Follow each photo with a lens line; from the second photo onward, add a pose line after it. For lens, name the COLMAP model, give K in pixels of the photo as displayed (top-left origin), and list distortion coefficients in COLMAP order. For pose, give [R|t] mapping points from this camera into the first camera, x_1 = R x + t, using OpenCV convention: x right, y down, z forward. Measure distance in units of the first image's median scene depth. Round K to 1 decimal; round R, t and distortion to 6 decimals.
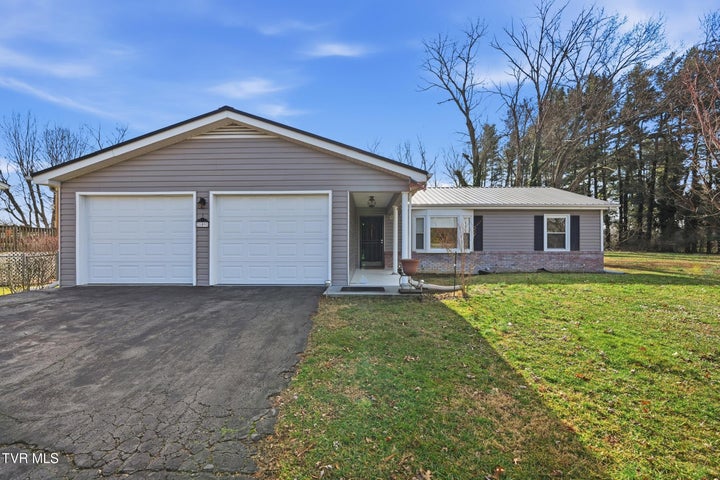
lens RADIAL K [[309.0, 0, 360.0], [0, 309.0, 240.0], [0, 0, 1]] dist [-0.002417, 0.000219]
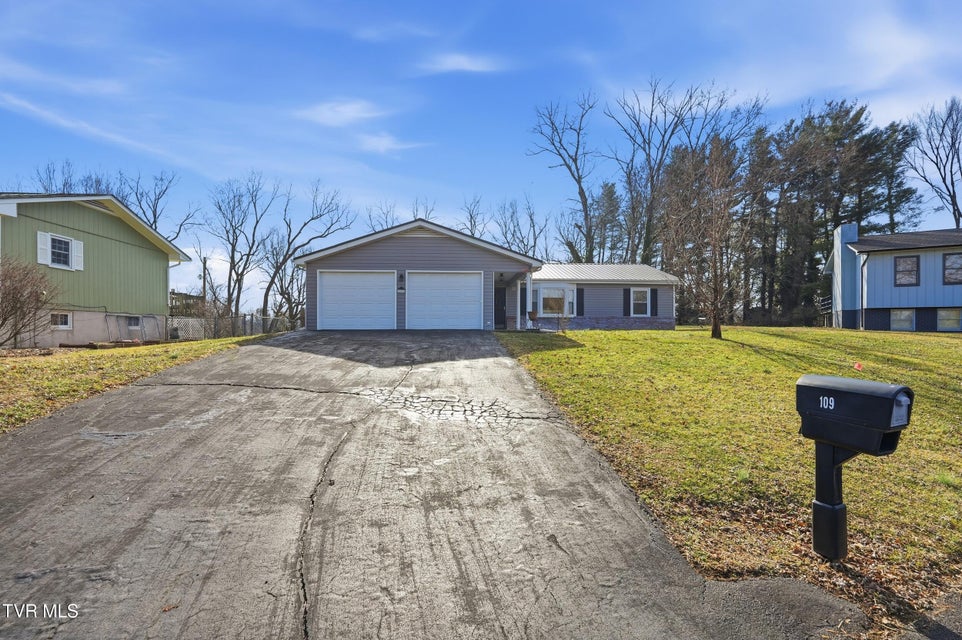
lens RADIAL K [[412.9, 0, 481.0], [0, 412.9, 320.0], [0, 0, 1]] dist [-0.002417, 0.000219]
pose [[0.996522, 0.002754, 0.083280, -0.161188], [-0.002288, 0.999981, -0.005689, 0.061553], [-0.083295, 0.005479, 0.996510, -0.646422]]
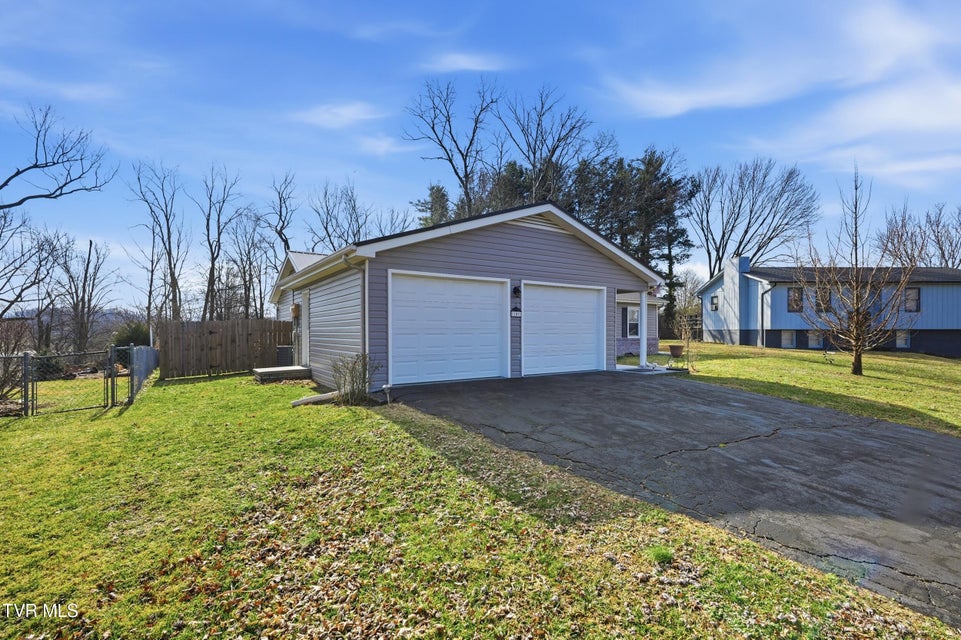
lens RADIAL K [[423.5, 0, 479.2], [0, 423.5, 327.7], [0, 0, 1]] dist [-0.014756, -0.000111]
pose [[0.826352, 0.003418, 0.563143, -0.773957], [-0.008354, 0.999946, 0.006190, -0.008664], [-0.563092, -0.009820, 0.826336, -0.012535]]
